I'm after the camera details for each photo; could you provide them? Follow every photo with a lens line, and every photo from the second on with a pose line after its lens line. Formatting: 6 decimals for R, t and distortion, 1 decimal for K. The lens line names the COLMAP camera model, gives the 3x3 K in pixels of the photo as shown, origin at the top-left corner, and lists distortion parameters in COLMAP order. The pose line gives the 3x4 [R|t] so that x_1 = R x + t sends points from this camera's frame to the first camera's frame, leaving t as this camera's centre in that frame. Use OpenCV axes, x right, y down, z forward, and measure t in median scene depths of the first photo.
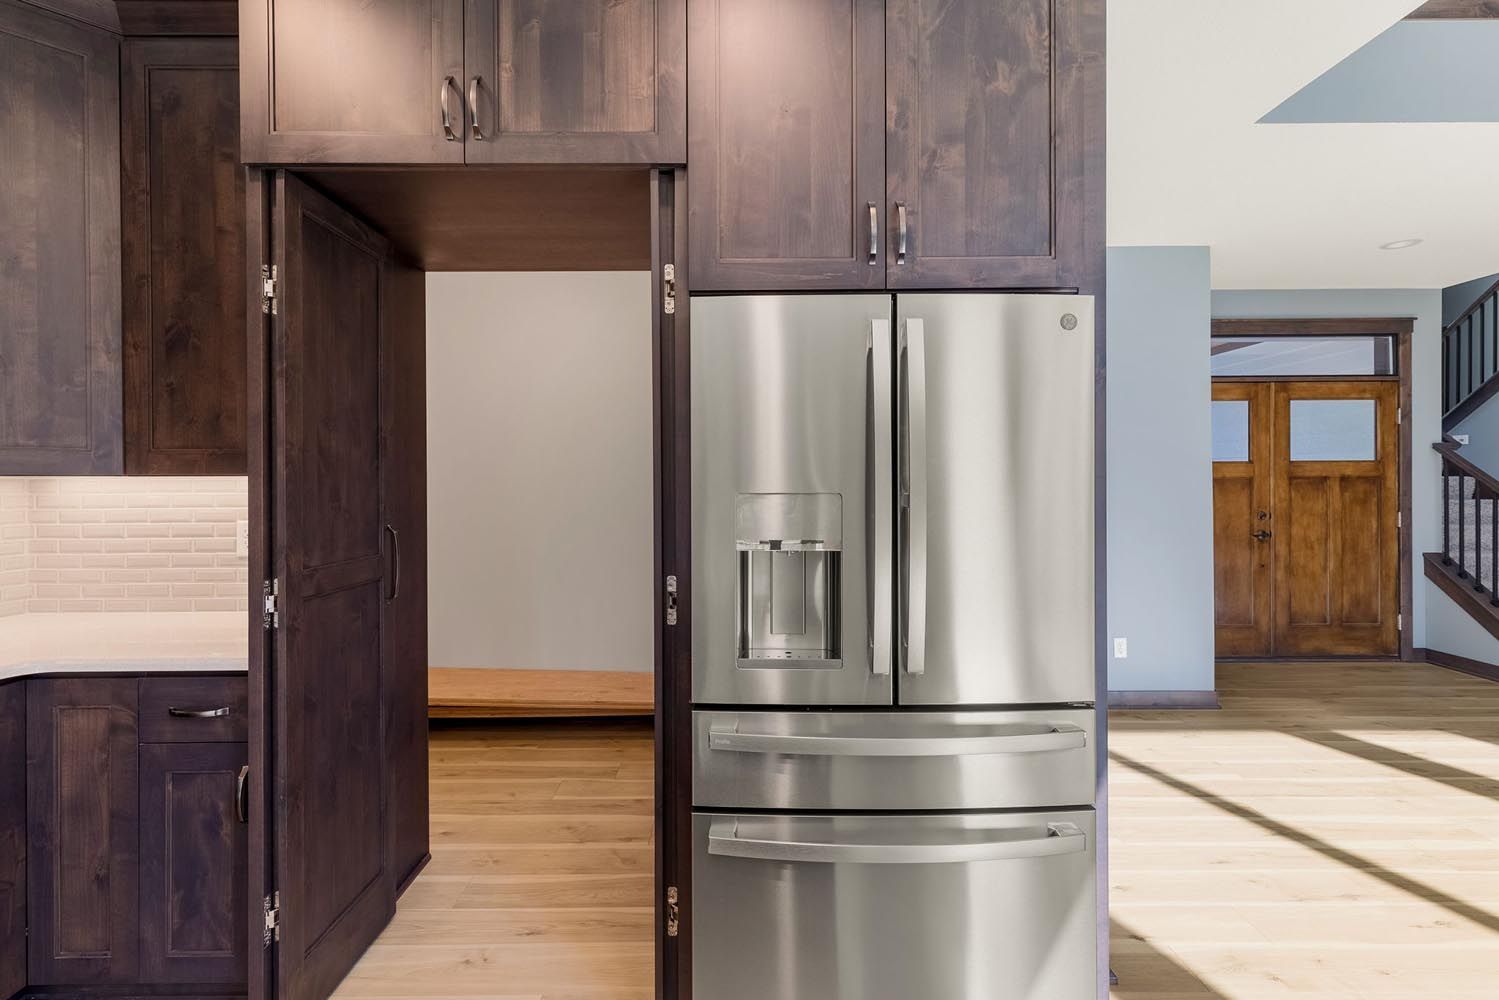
lens RADIAL K [[688.6, 0, 740.7], [0, 688.6, 481.9], [0, 0, 1]] dist [0.009198, -0.001065]
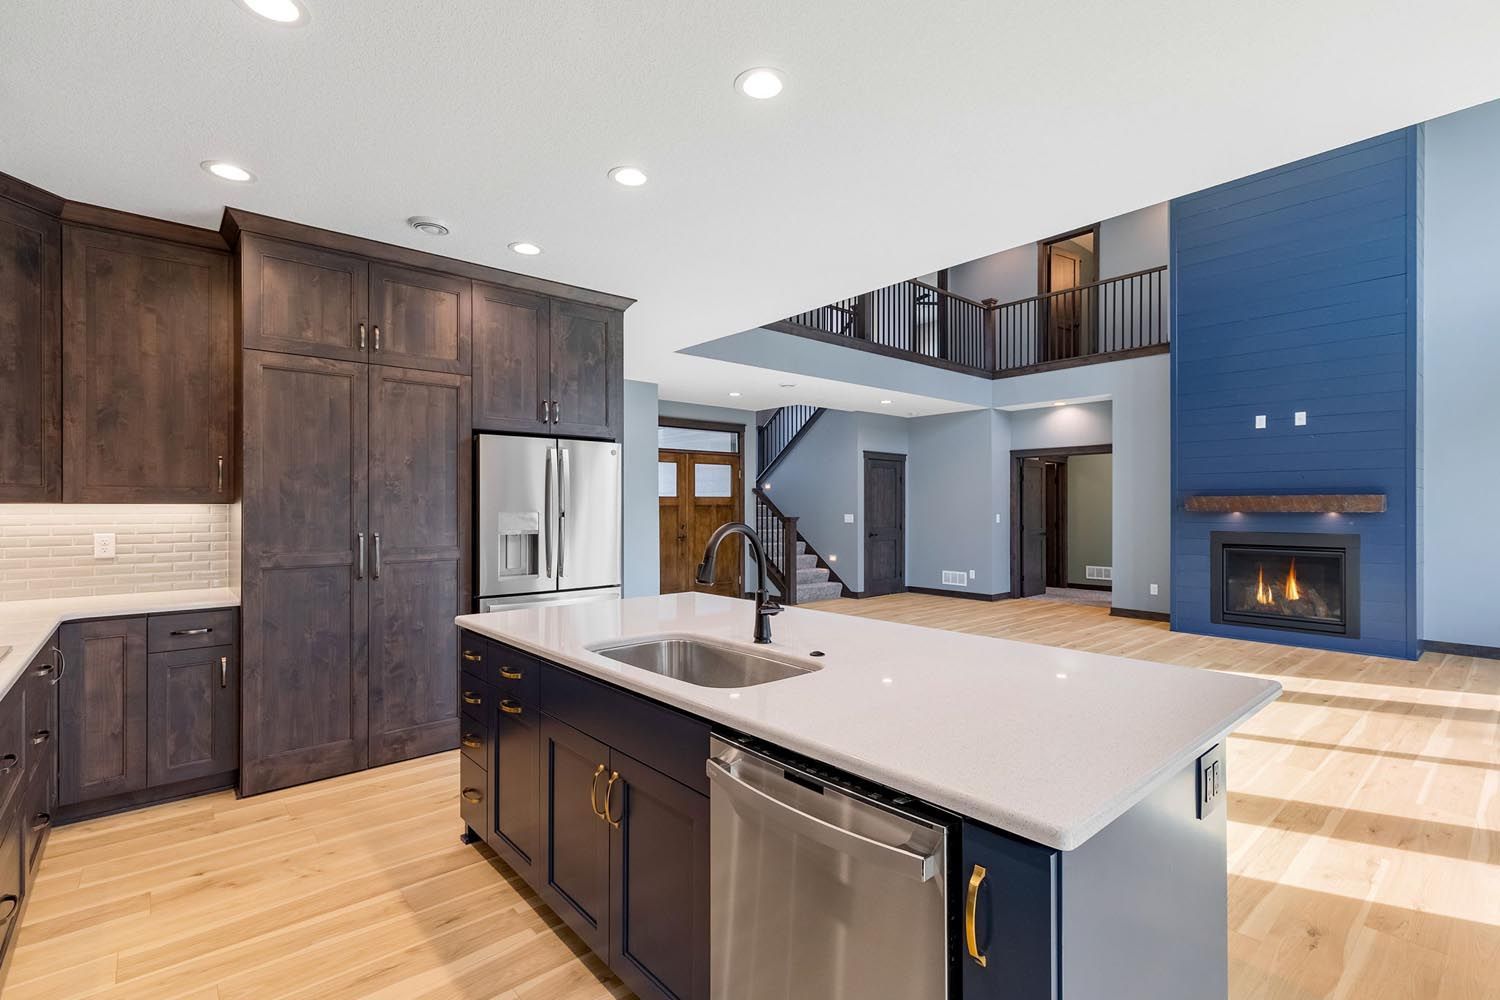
lens RADIAL K [[689.1, 0, 753.5], [0, 689.1, 505.5], [0, 0, 1]] dist [0.009198, -0.001065]
pose [[0.747464, 0.003084, 0.664295, -0.367694], [-0.001355, 0.999994, -0.003117, -0.000886], [-0.664301, 0.001430, 0.747464, -0.567021]]
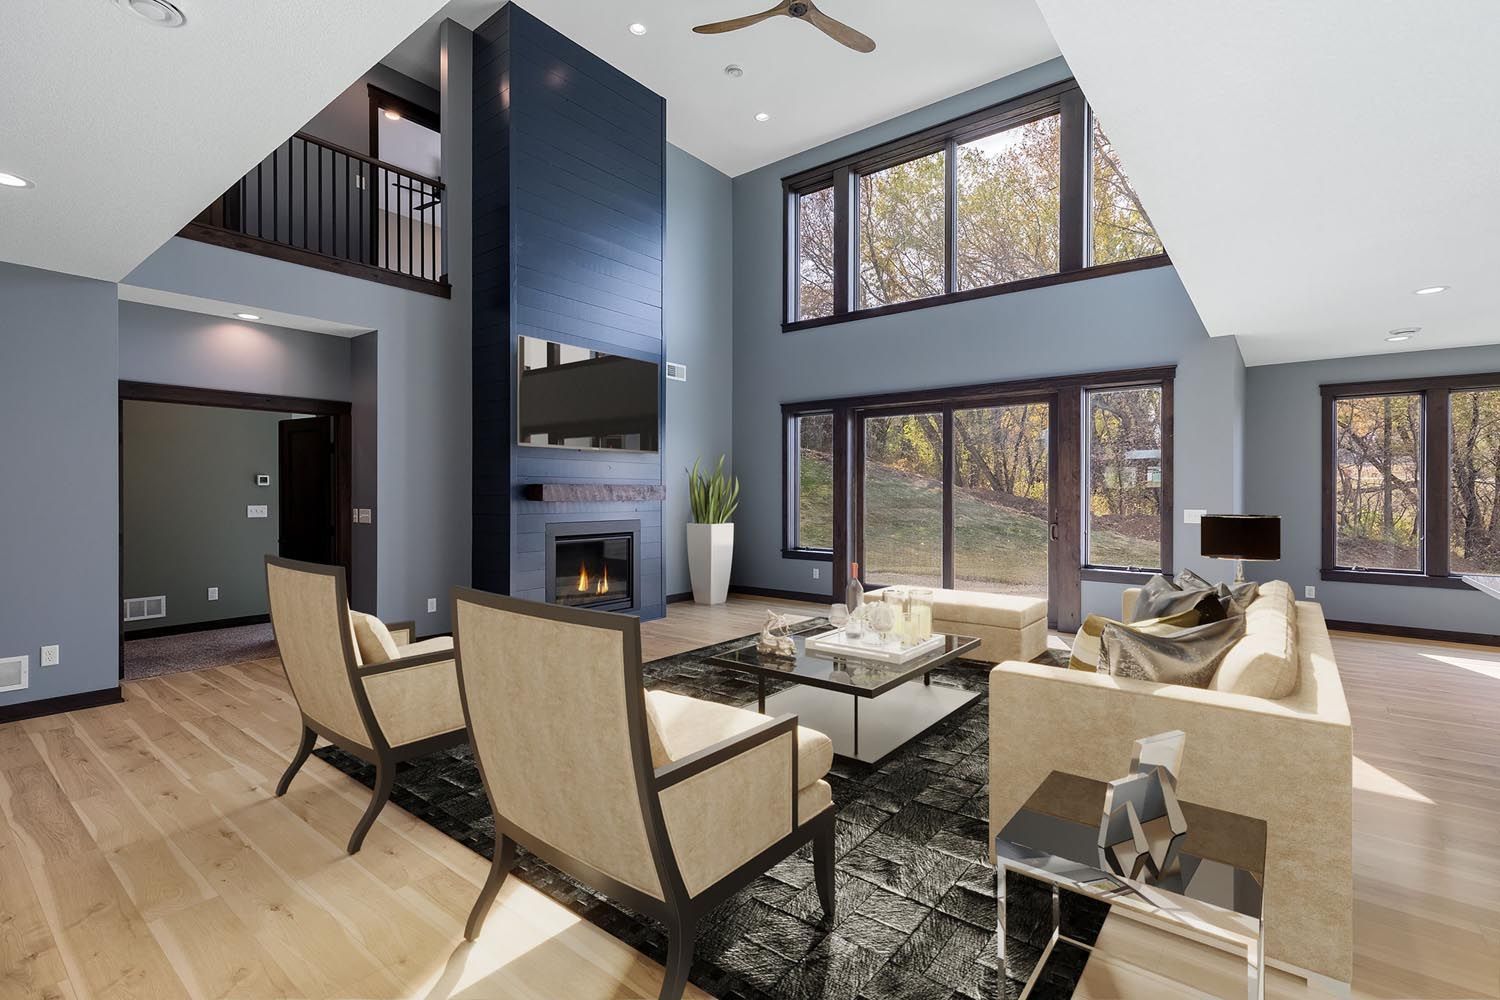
lens RADIAL K [[689.1, 0, 747.2], [0, 689.1, 488.8], [0, 0, 1]] dist [0.009198, -0.001065]
pose [[-0.783422, 0.006211, 0.621459, 0.334379], [0.000931, 0.999961, -0.008820, -0.005858], [-0.621489, -0.006332, -0.783397, 0.898063]]
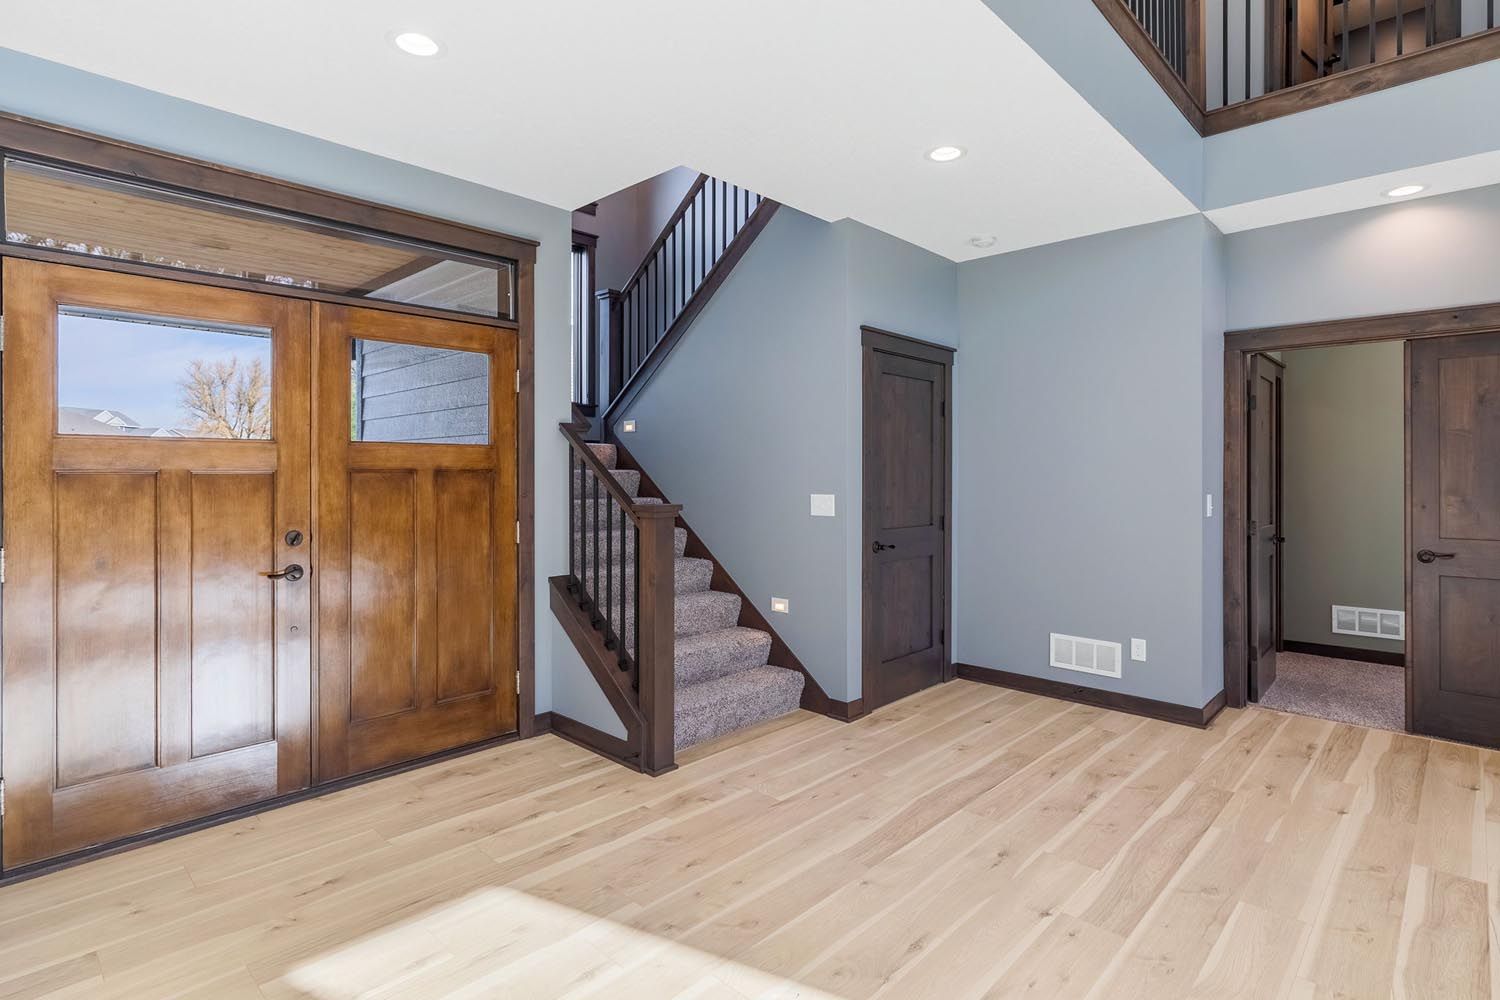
lens RADIAL K [[749.0, 0, 735.2], [0, 749.0, 472.8], [0, 0, 1]] dist [-0.001619, 0.001757]
pose [[0.701739, 0.002712, 0.712429, 0.694501], [-0.002218, 0.999996, -0.001622, -0.004465], [-0.712431, -0.000442, 0.701742, 0.398476]]
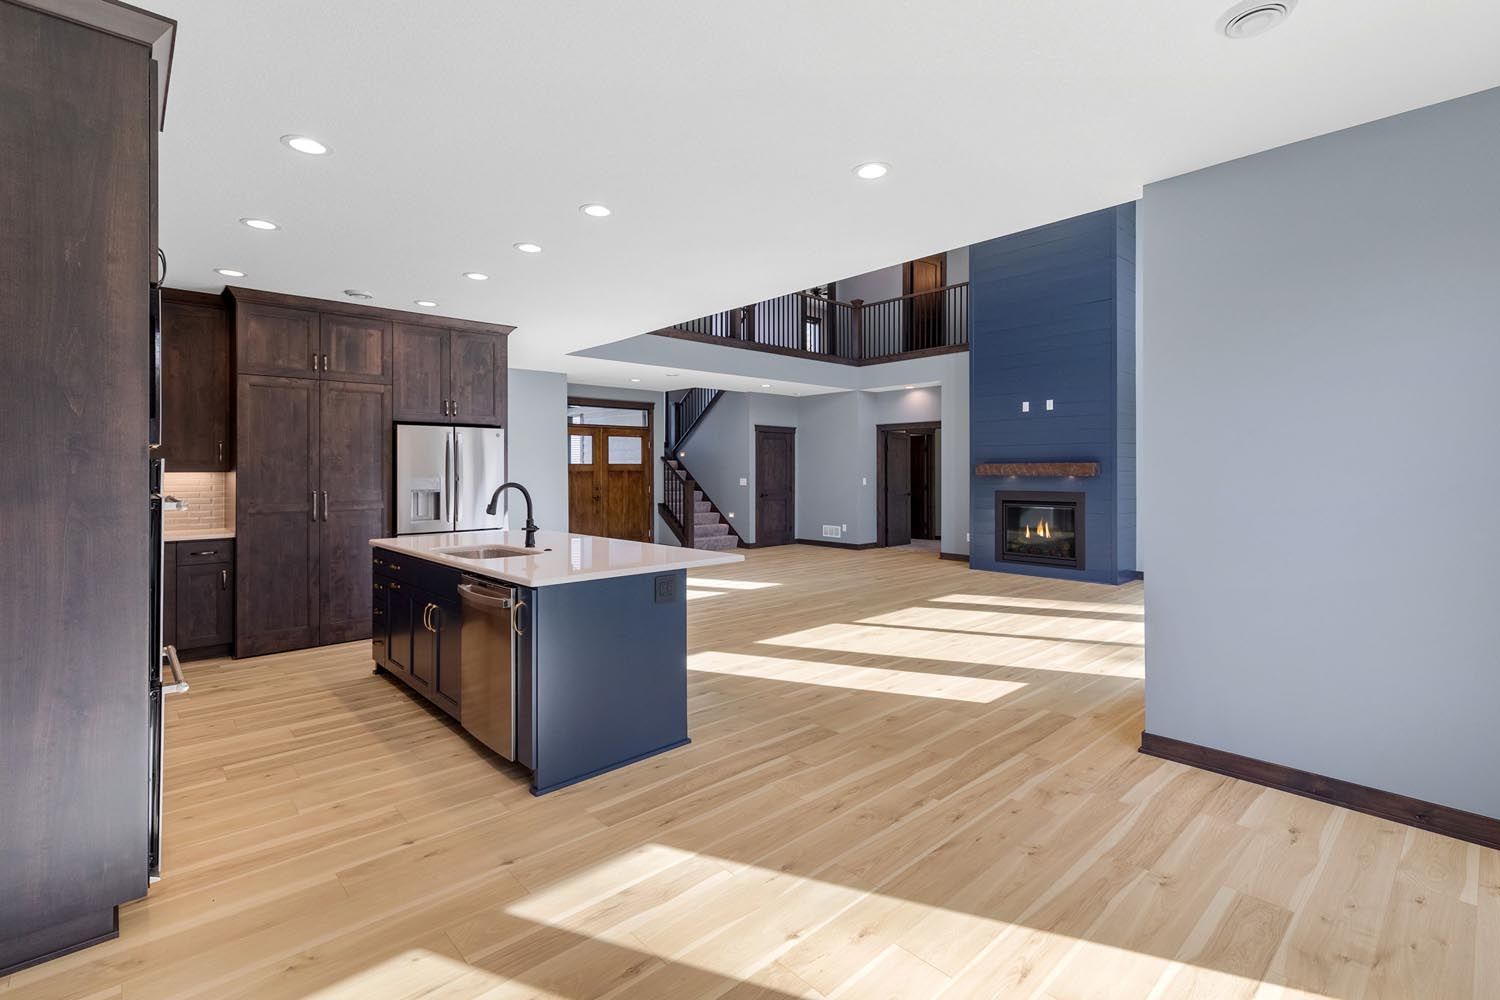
lens RADIAL K [[689.1, 0, 761.4], [0, 689.1, 469.0], [0, 0, 1]] dist [0.009198, -0.001065]
pose [[0.723849, 0.002510, 0.689954, -0.452834], [0.000684, 0.999990, -0.004355, -0.004379], [-0.689958, 0.003625, 0.723840, -1.130680]]
